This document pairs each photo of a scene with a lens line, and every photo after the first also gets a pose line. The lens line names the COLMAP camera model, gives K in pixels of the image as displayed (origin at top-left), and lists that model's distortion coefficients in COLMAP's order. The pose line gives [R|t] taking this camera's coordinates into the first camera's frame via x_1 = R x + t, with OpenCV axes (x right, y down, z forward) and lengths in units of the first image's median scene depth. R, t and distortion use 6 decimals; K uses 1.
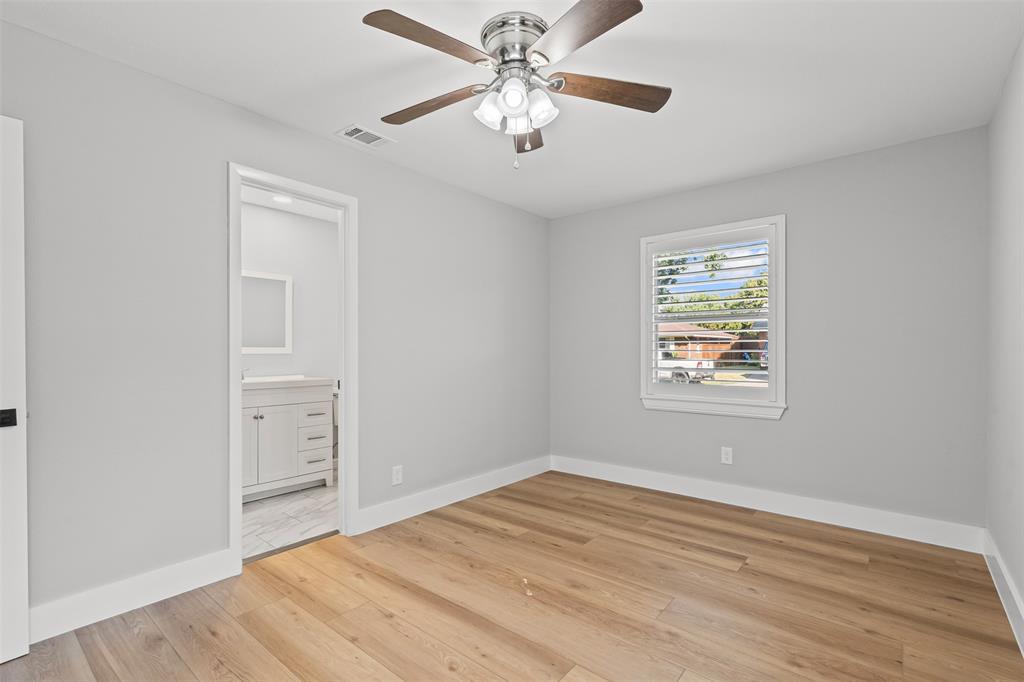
lens RADIAL K [[476.1, 0, 509.0], [0, 476.1, 348.3], [0, 0, 1]] dist [0.000047, 0.000364]
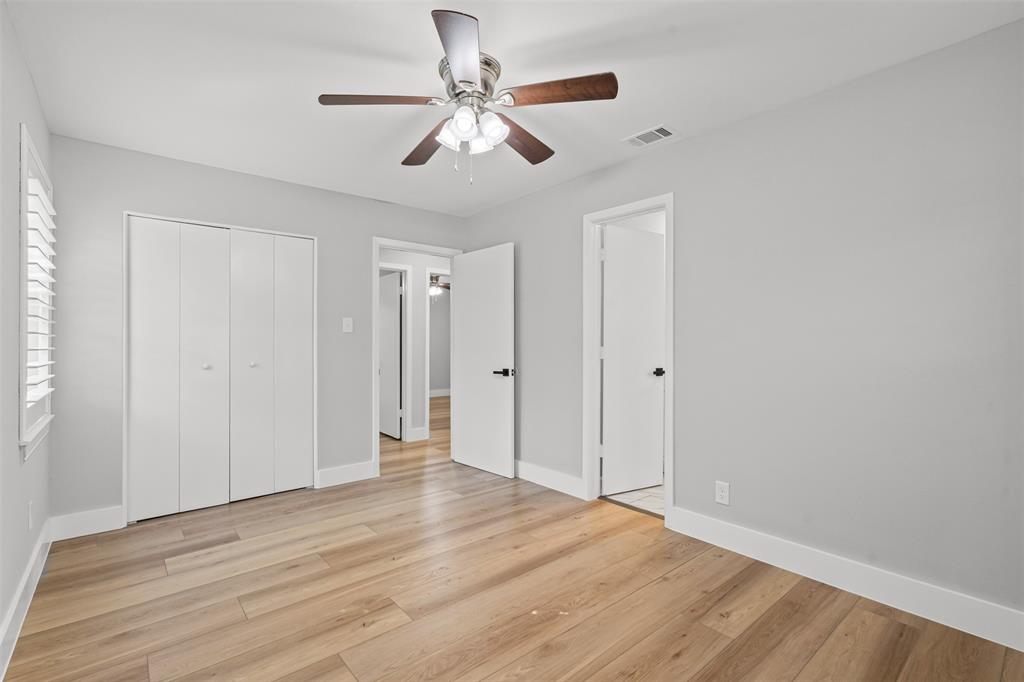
lens RADIAL K [[476.1, 0, 509.0], [0, 476.1, 348.3], [0, 0, 1]] dist [0.000047, 0.000364]
pose [[-0.189043, 0.014709, -0.981859, 0.768850], [0.001069, 0.999890, 0.014774, -0.003181], [0.981968, 0.001744, -0.189038, 0.915529]]
